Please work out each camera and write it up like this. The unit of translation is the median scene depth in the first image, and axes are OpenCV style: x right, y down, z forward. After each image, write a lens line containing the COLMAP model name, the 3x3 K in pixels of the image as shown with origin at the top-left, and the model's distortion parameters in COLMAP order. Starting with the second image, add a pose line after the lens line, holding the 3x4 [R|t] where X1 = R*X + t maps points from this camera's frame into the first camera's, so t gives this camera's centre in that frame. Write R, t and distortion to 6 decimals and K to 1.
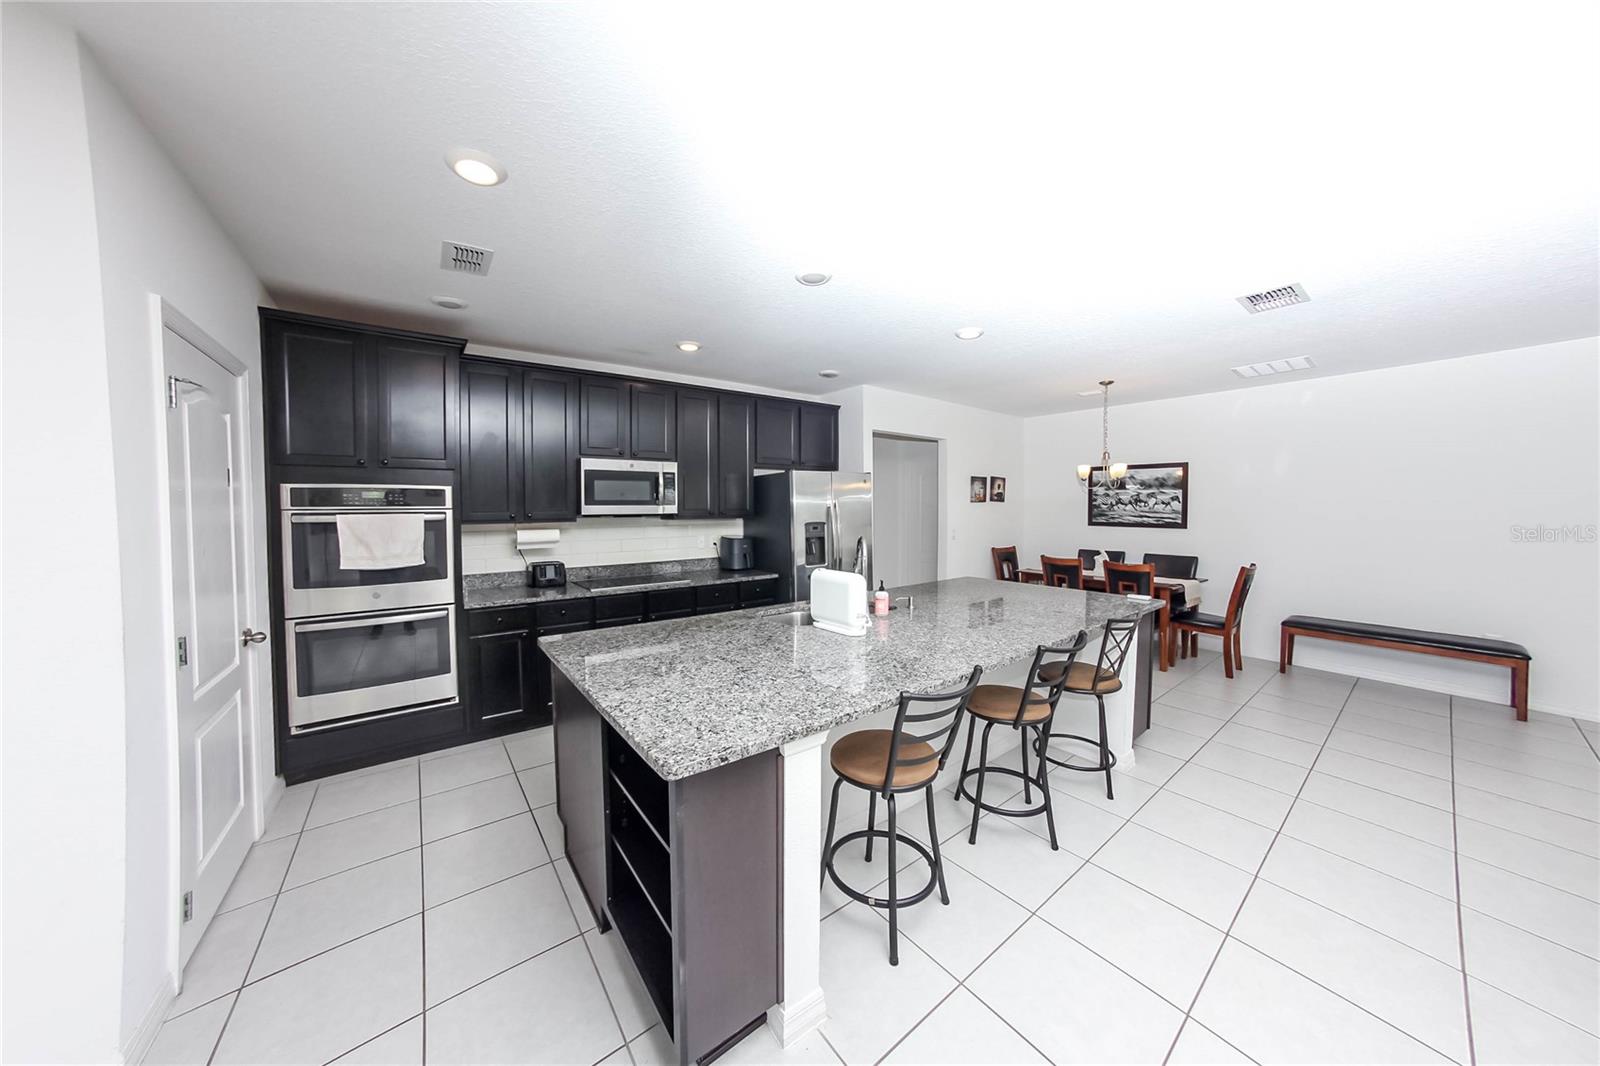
lens RADIAL K [[521.9, 0, 792.5], [0, 521.9, 523.9], [0, 0, 1]] dist [-0.020000, 0.000104]
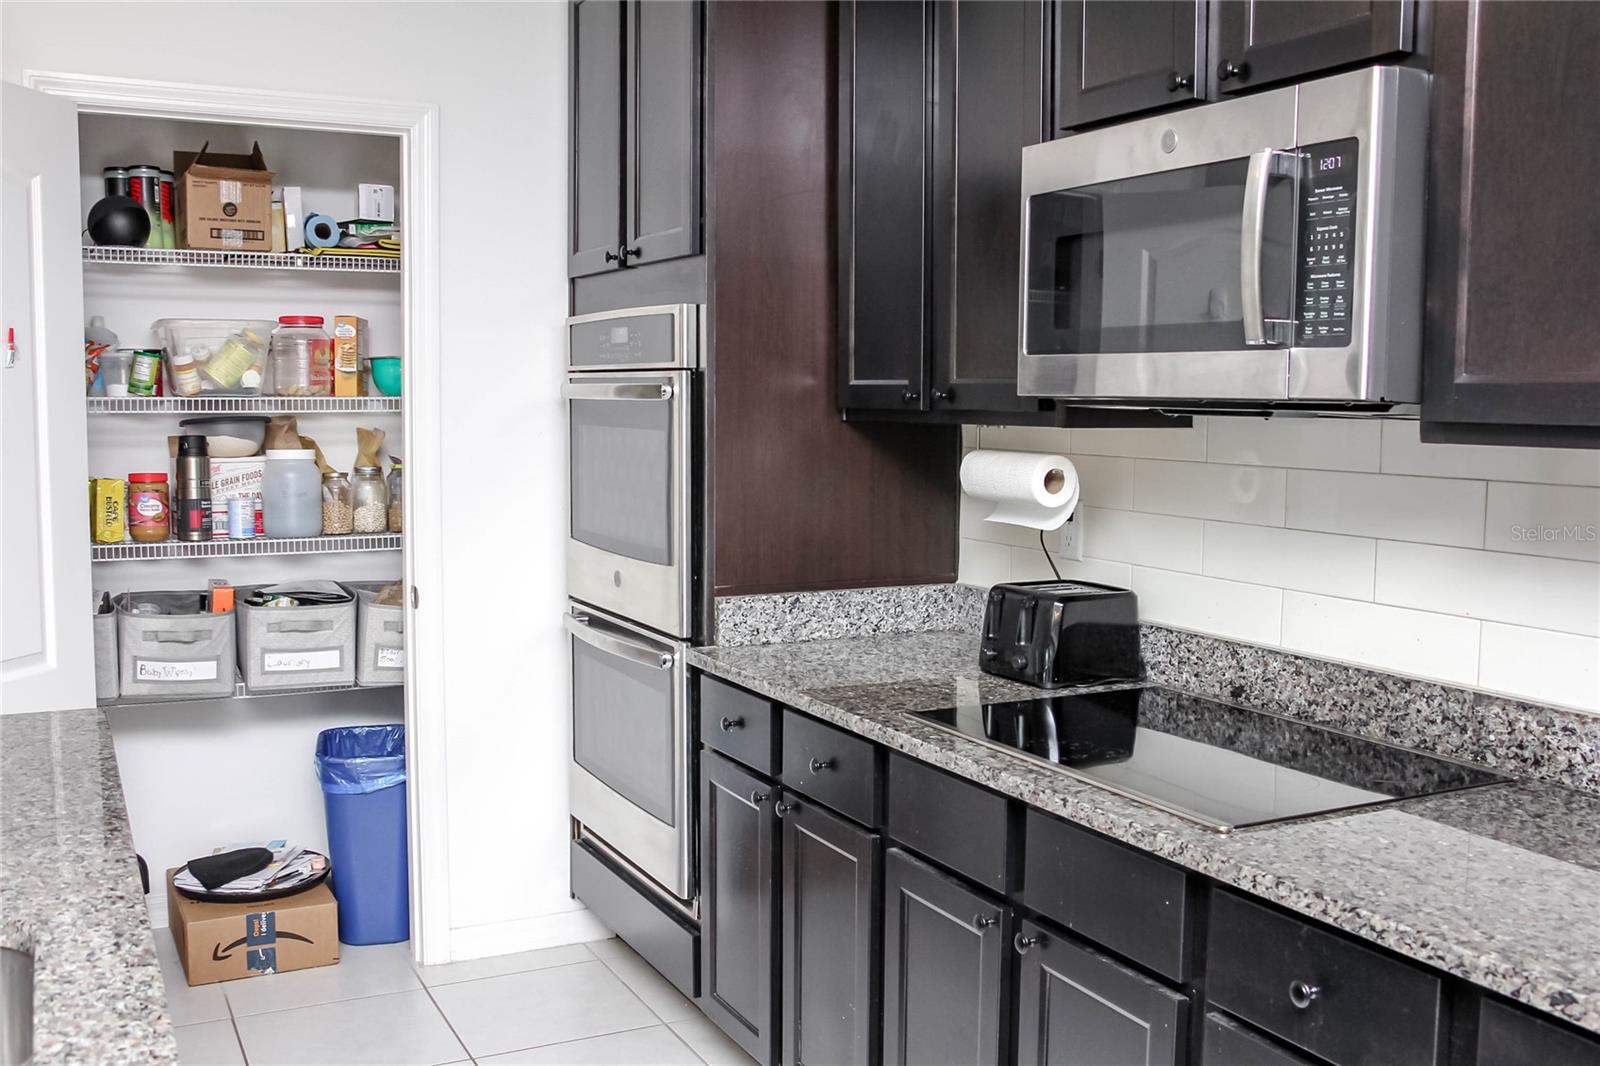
lens RADIAL K [[1594.5, 0, 800.0], [0, 1594.5, 533.0], [0, 0, 1]] dist [-0.000076, 0.000760]
pose [[-0.181537, 0.087382, -0.979494, 0.251159], [-0.043594, 0.994350, 0.096787, -0.017101], [0.982417, 0.060270, -0.176702, 0.814665]]
